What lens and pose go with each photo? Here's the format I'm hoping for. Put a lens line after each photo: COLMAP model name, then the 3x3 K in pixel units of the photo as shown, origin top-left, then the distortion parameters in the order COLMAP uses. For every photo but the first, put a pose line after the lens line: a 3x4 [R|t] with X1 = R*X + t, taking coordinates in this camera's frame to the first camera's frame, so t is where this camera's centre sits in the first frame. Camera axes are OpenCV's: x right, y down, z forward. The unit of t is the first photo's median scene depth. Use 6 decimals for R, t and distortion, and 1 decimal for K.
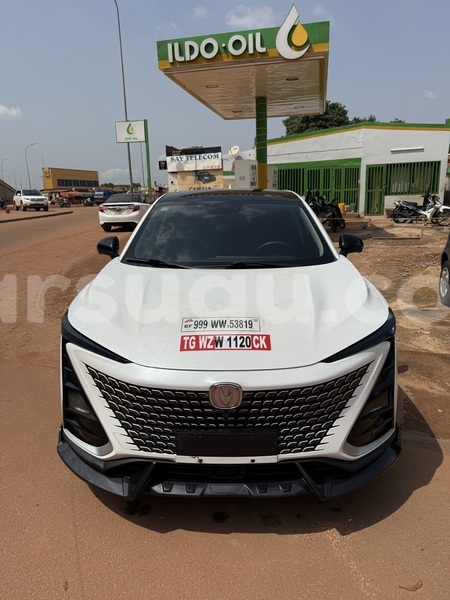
lens RADIAL K [[416.0, 0, 225.0], [0, 416.0, 300.0], [0, 0, 1]] dist [0.009041, -0.003283]
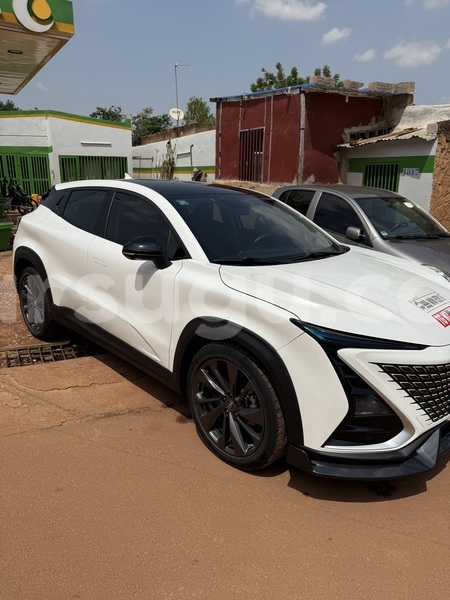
lens RADIAL K [[416.0, 0, 225.0], [0, 416.0, 300.0], [0, 0, 1]] dist [0.009041, -0.003283]
pose [[0.714687, -0.158896, 0.681157, -0.112995], [0.145187, 0.986344, 0.077754, -0.011440], [-0.684210, 0.043326, 0.727997, 0.046530]]
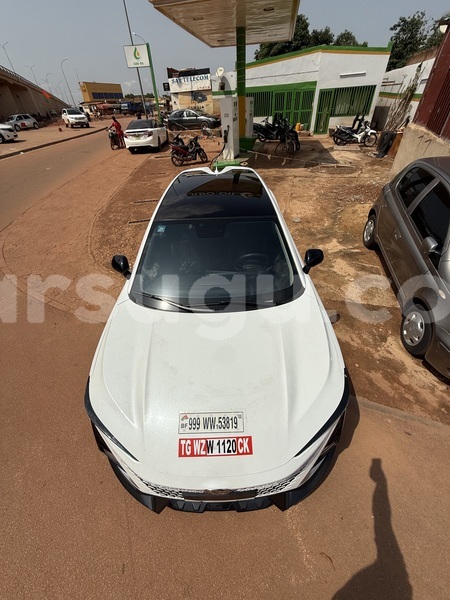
lens RADIAL K [[236.3, 0, 225.0], [0, 236.3, 300.0], [0, 0, 1]] dist [-0.001547, -0.000308]
pose [[0.999270, -0.034933, 0.015441, 0.003048], [0.024966, 0.903381, 0.428111, -0.053059], [-0.028904, -0.427413, 0.903594, 0.050444]]
